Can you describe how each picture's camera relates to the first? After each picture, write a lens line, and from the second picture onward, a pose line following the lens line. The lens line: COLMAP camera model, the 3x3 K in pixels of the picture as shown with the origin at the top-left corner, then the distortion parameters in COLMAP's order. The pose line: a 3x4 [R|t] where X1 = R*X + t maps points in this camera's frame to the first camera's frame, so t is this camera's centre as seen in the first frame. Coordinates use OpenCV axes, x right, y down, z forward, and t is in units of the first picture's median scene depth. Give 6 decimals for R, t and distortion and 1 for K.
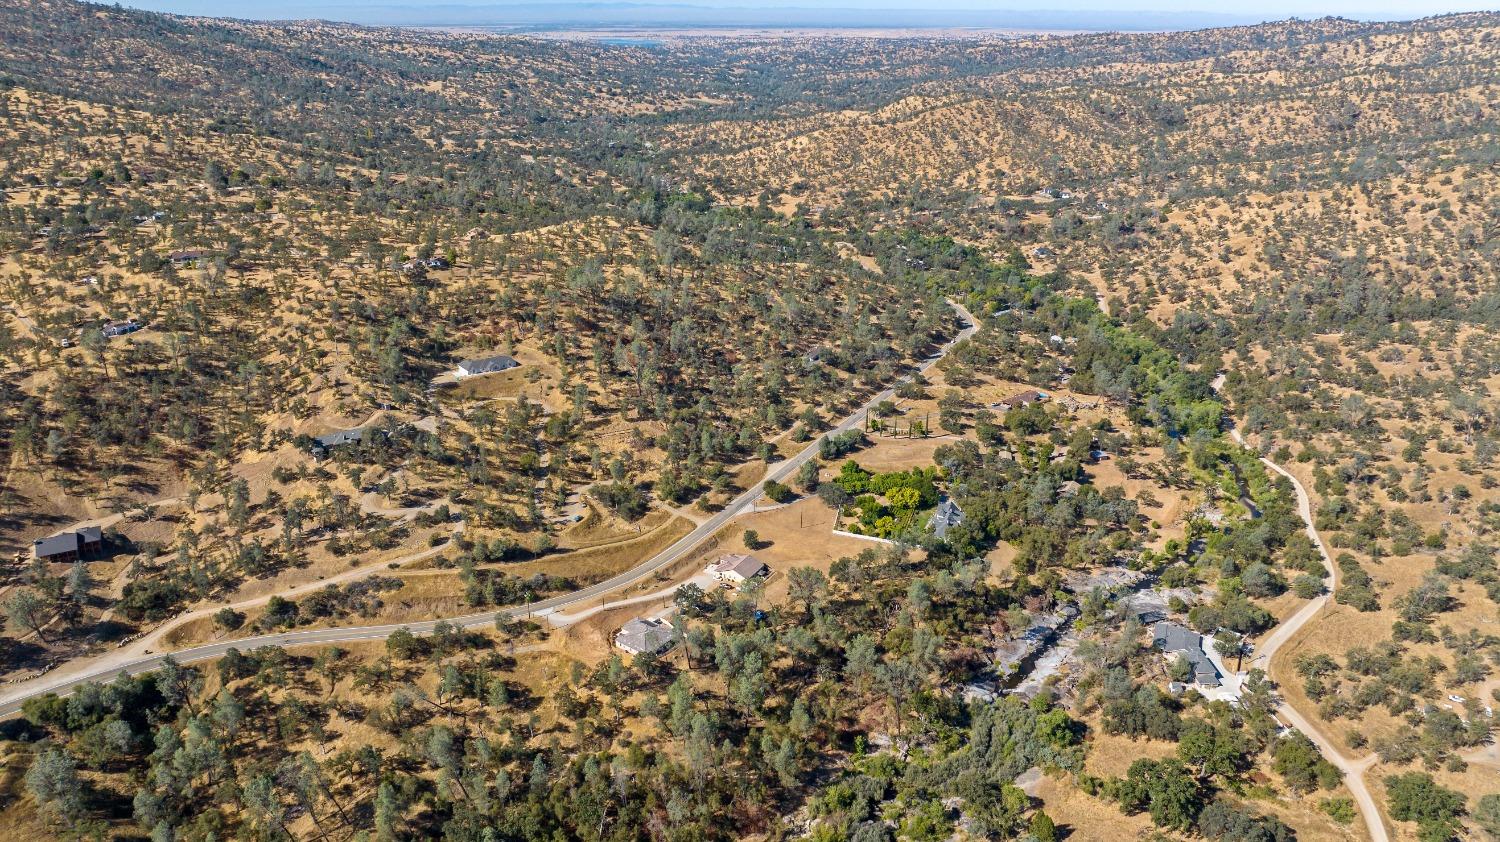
lens RADIAL K [[1040.7, 0, 750.0], [0, 1040.7, 421.0], [0, 0, 1]] dist [-0.004387, 0.004354]
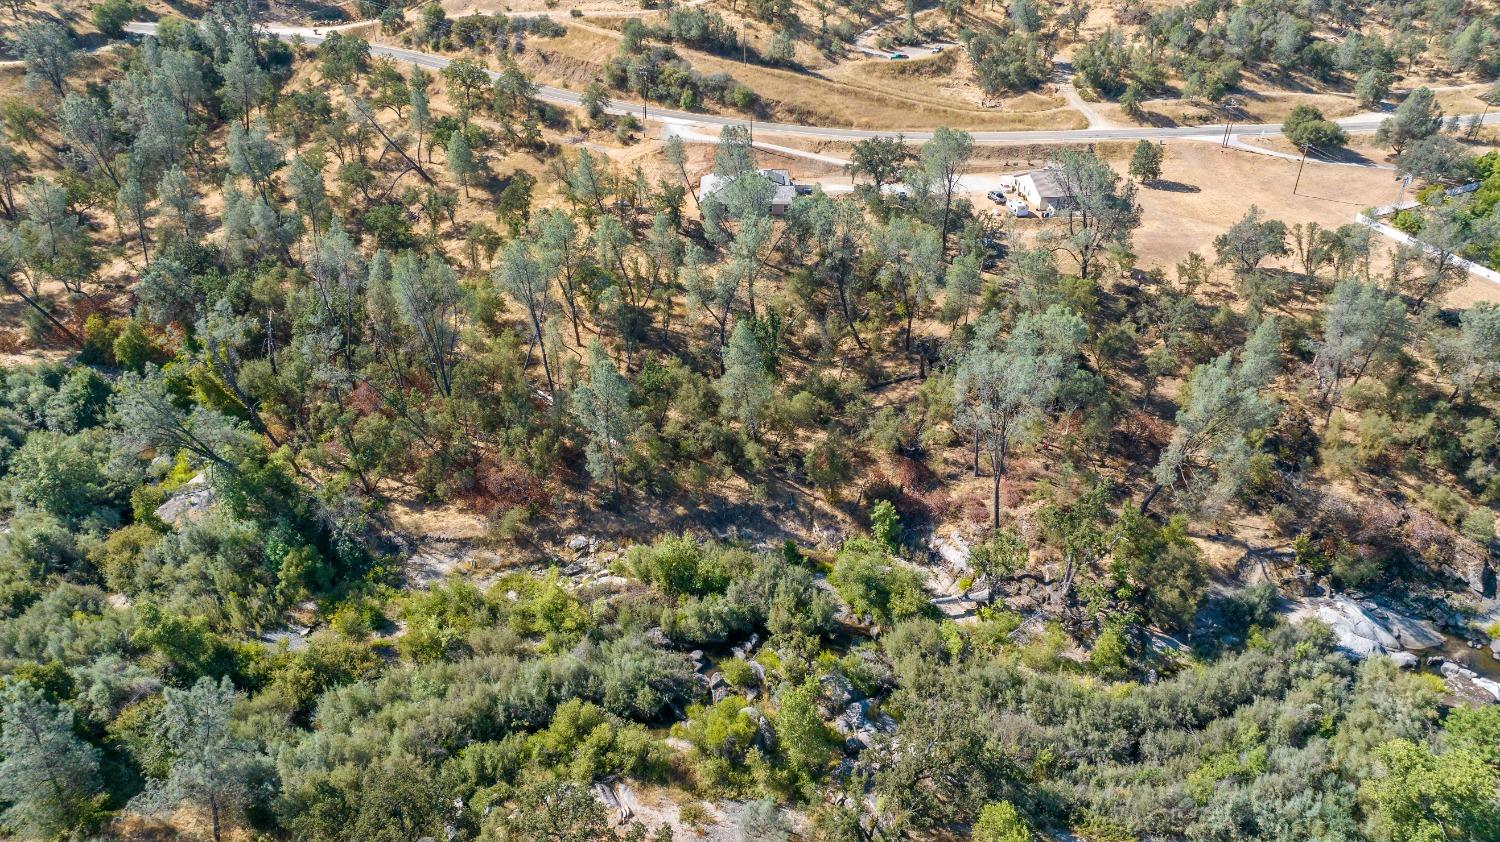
lens RADIAL K [[1040.7, 0, 750.0], [0, 1040.7, 421.0], [0, 0, 1]] dist [-0.004387, 0.004354]
pose [[0.651607, 0.409223, -0.638706, 0.263604], [-0.276260, 0.912199, 0.302611, 0.139041], [0.706462, -0.020735, 0.707447, 0.568092]]
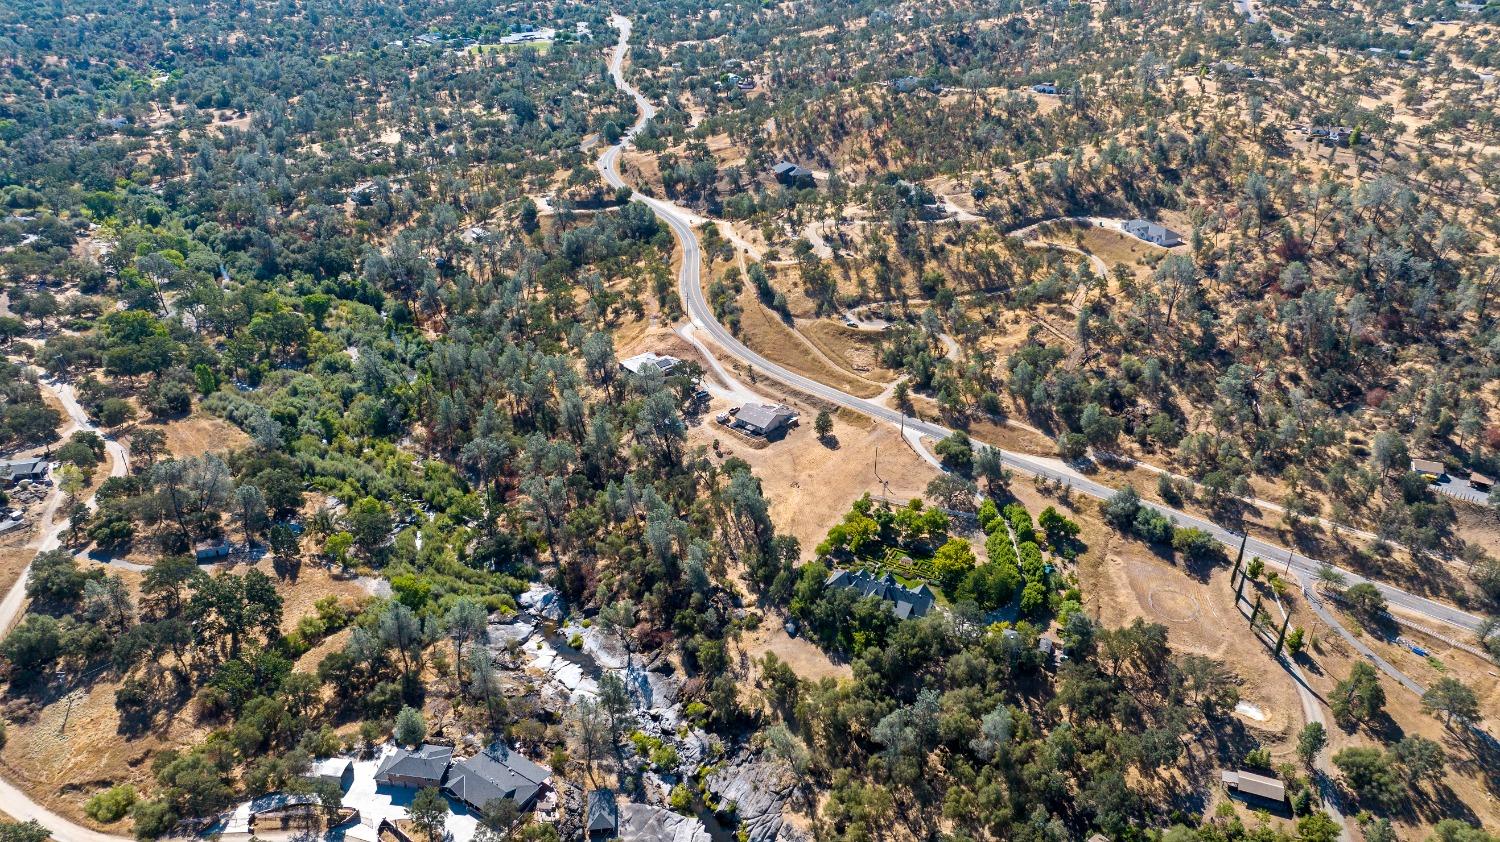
lens RADIAL K [[1040.7, 0, 750.0], [0, 1040.7, 421.0], [0, 0, 1]] dist [-0.004387, 0.004354]
pose [[-0.154329, 0.454776, -0.877132, 0.784066], [-0.388137, 0.788490, 0.477108, -0.275090], [0.908588, 0.414079, 0.054829, 0.977207]]
